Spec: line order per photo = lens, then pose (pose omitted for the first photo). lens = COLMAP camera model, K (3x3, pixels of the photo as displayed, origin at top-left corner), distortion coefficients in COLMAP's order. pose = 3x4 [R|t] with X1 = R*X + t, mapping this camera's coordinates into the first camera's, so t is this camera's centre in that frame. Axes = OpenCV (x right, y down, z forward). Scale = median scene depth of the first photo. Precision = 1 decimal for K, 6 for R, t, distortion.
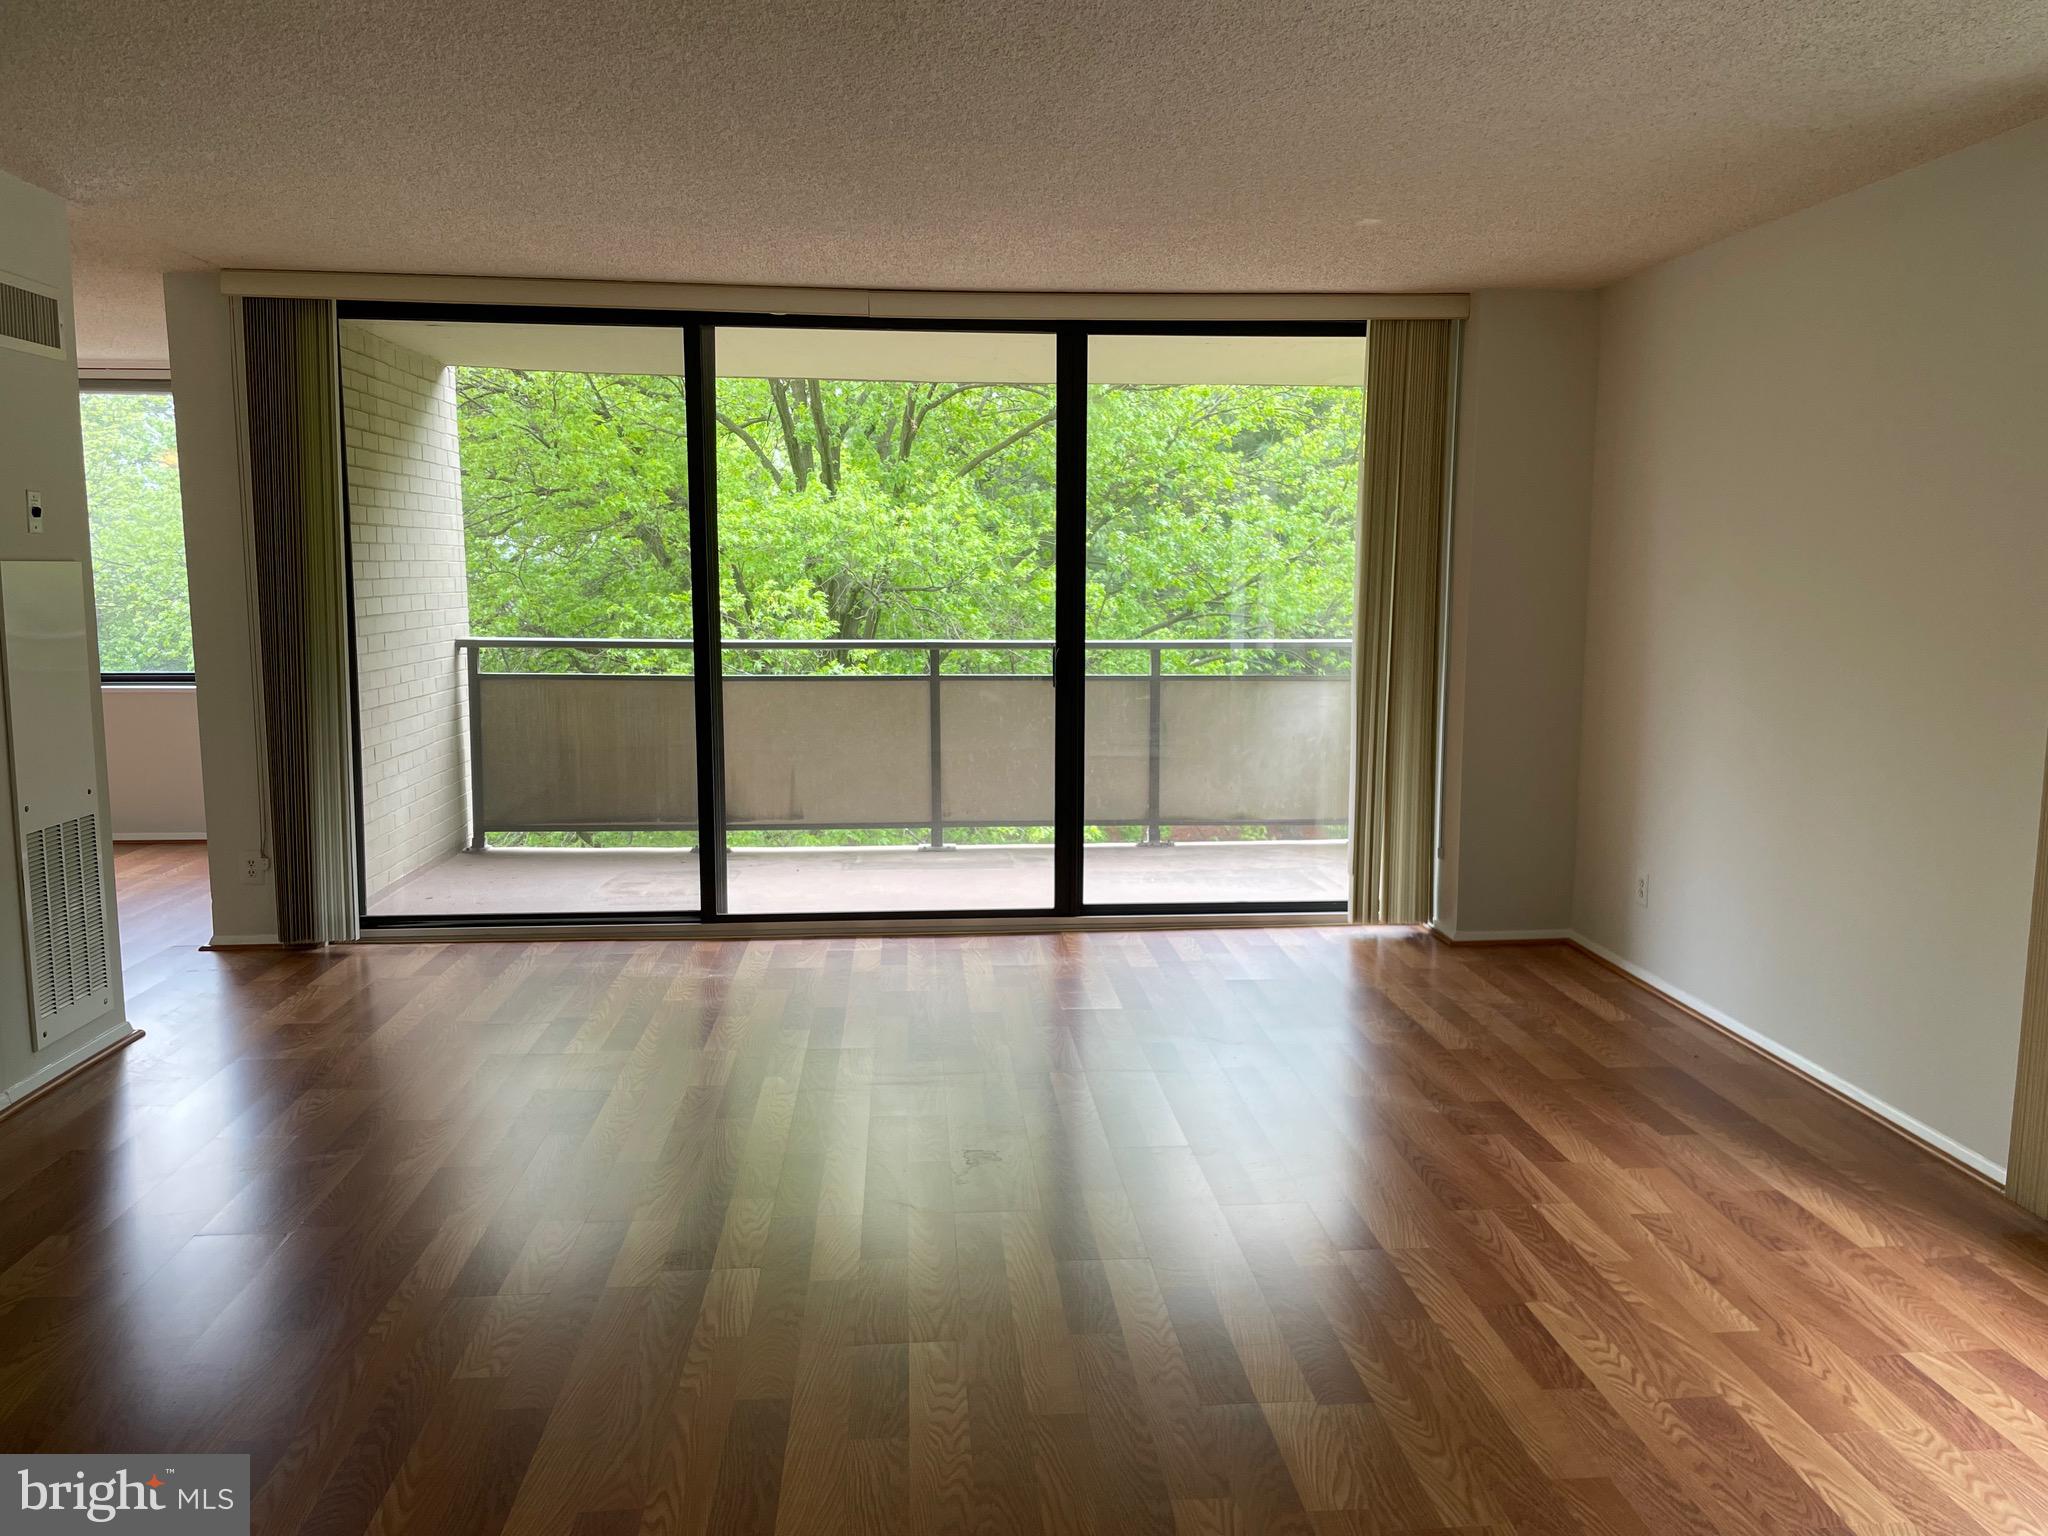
lens RADIAL K [[1533.2, 0, 1029.9], [0, 1533.2, 767.3], [0, 0, 1]] dist [0.081366, -0.105952]
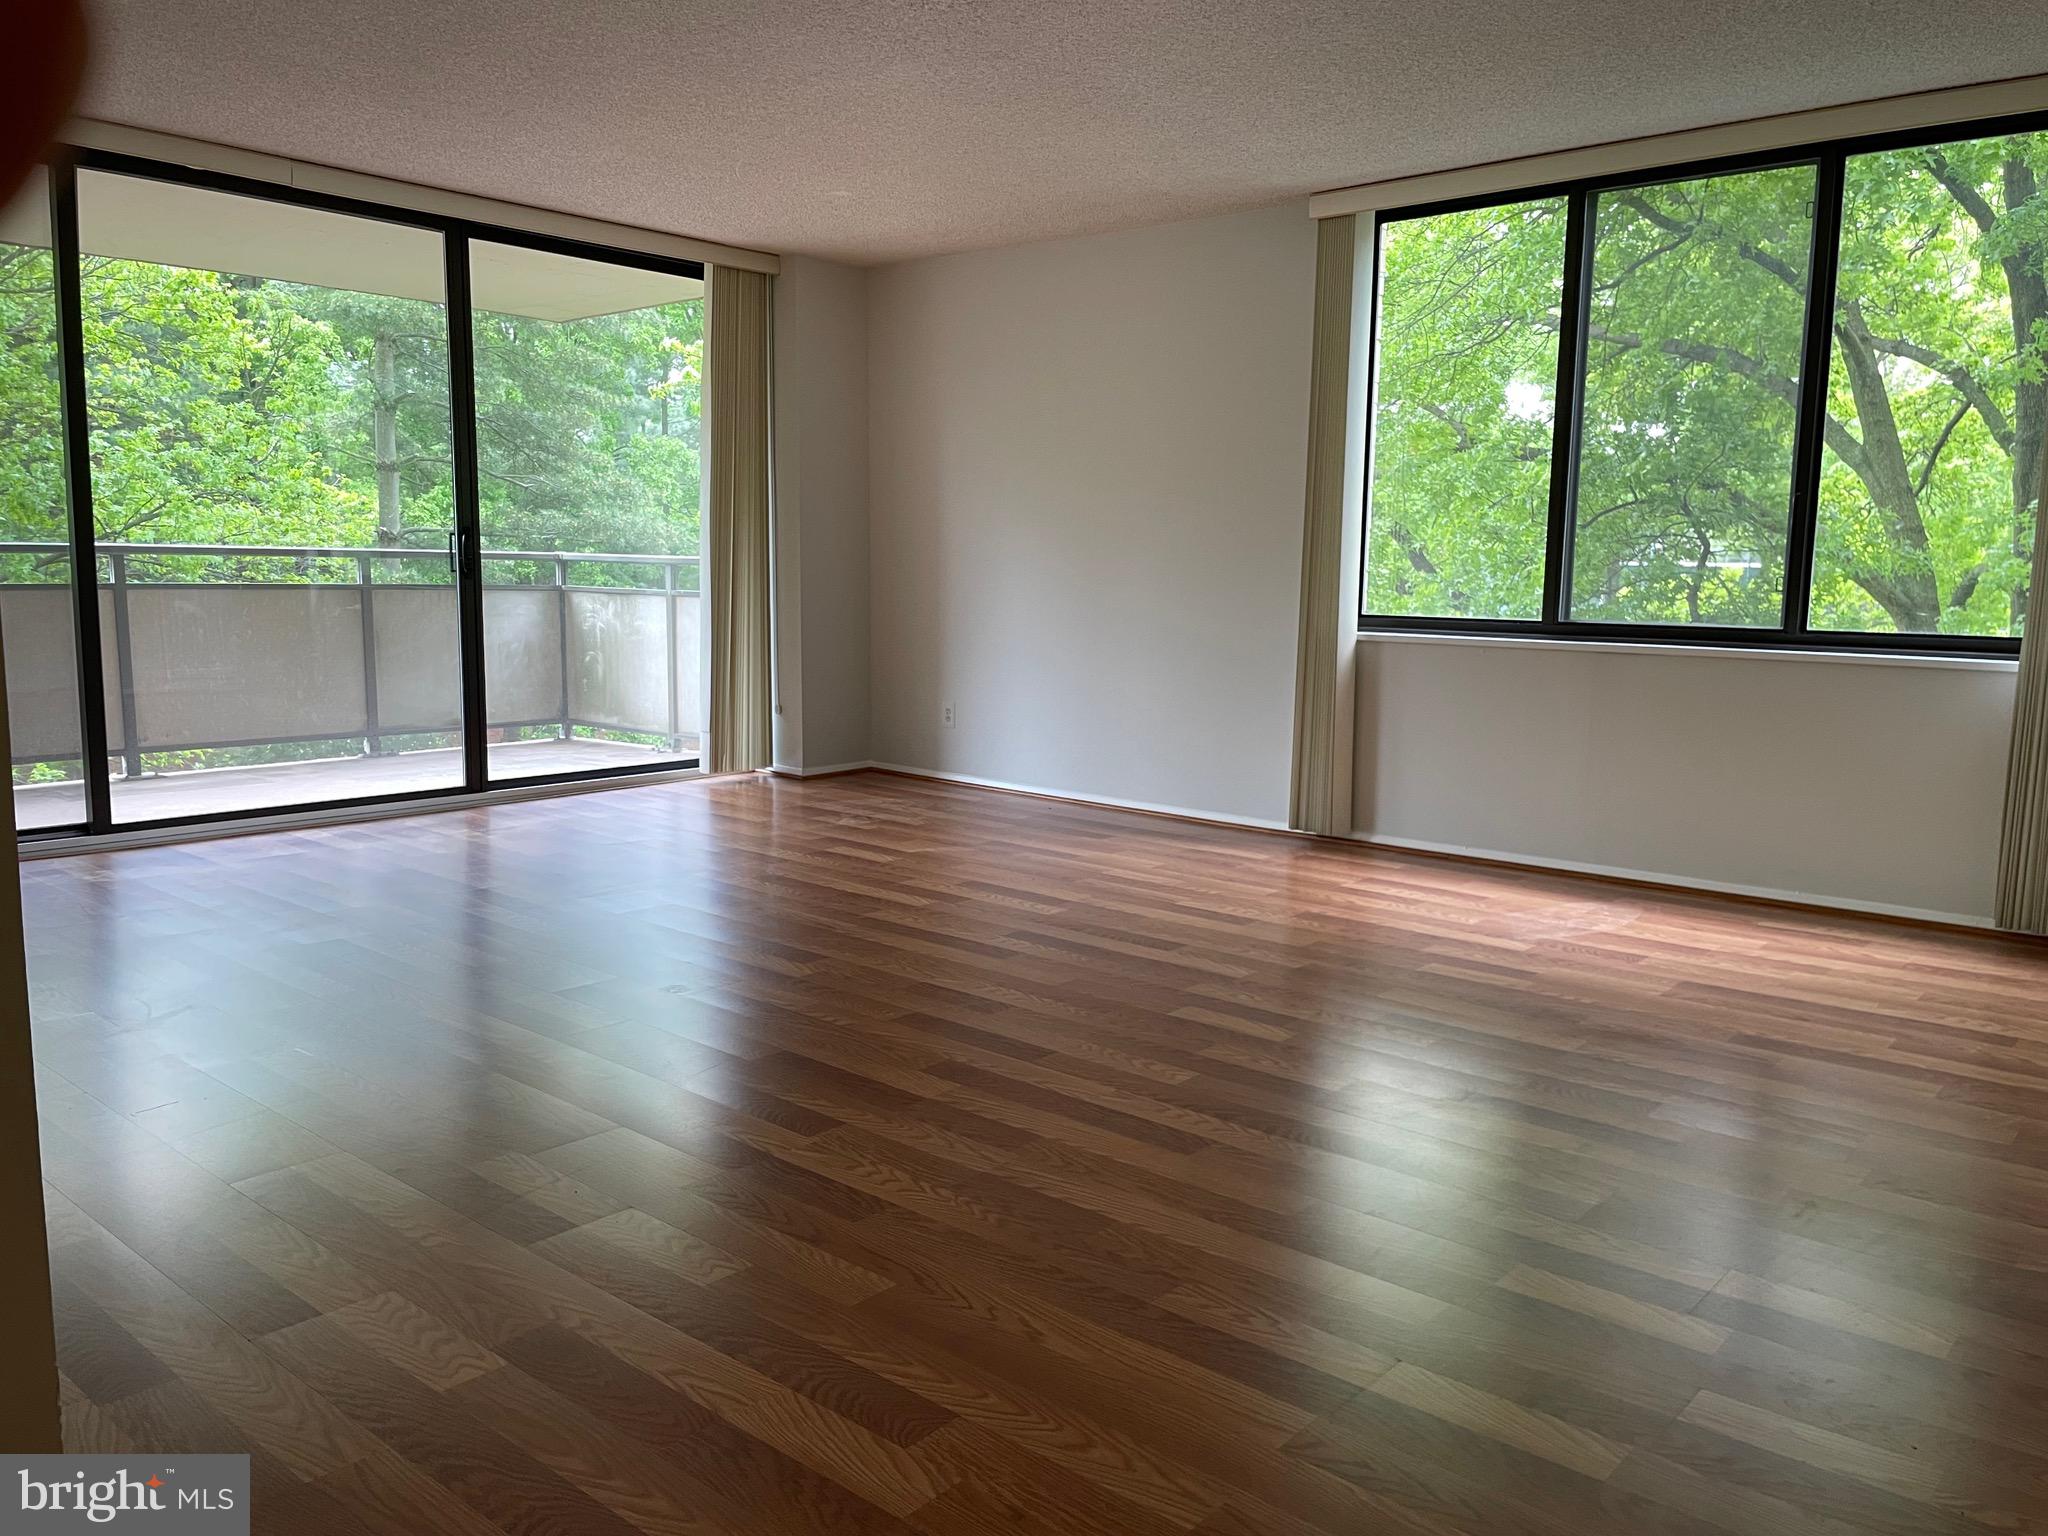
lens RADIAL K [[1533.2, 0, 1037.1], [0, 1533.2, 772.4], [0, 0, 1]] dist [0.081366, -0.105952]
pose [[0.706174, -0.086848, 0.702691, -0.475610], [0.072579, 0.996100, 0.050173, 0.061327], [-0.704308, 0.015570, 0.709724, -0.024056]]
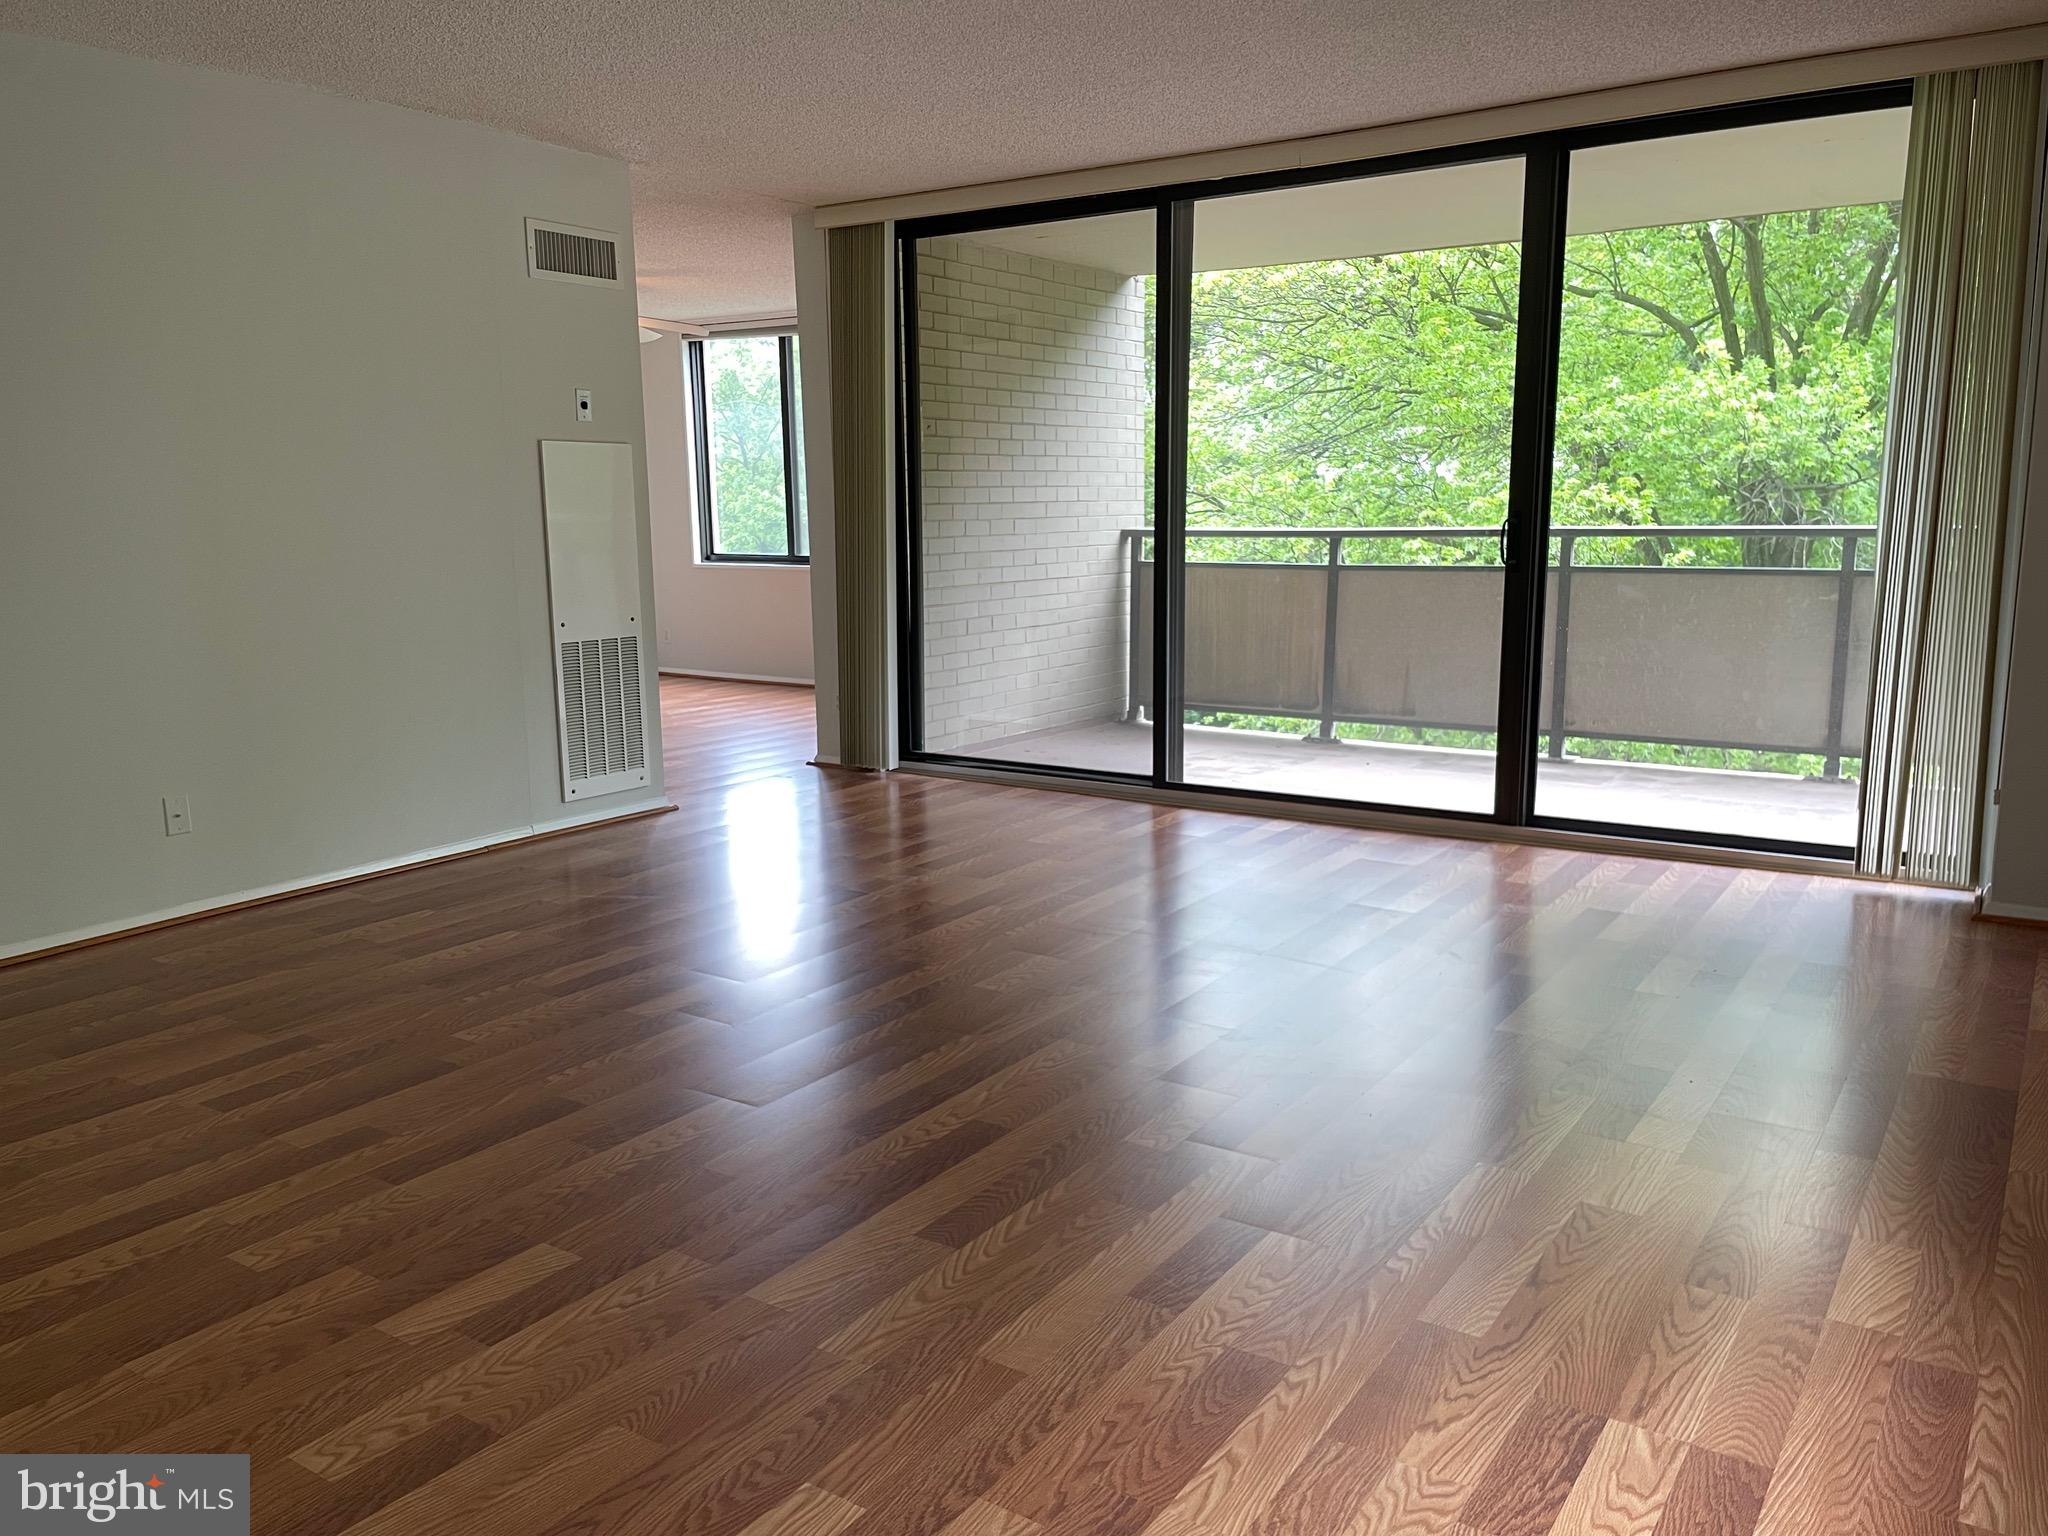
lens RADIAL K [[1533.2, 0, 1033.2], [0, 1533.2, 771.4], [0, 0, 1]] dist [0.081366, -0.105952]
pose [[0.783463, 0.096816, -0.613851, 0.375239], [-0.066311, 0.995174, 0.072323, 0.020663], [0.617891, -0.015957, 0.786102, 0.132120]]
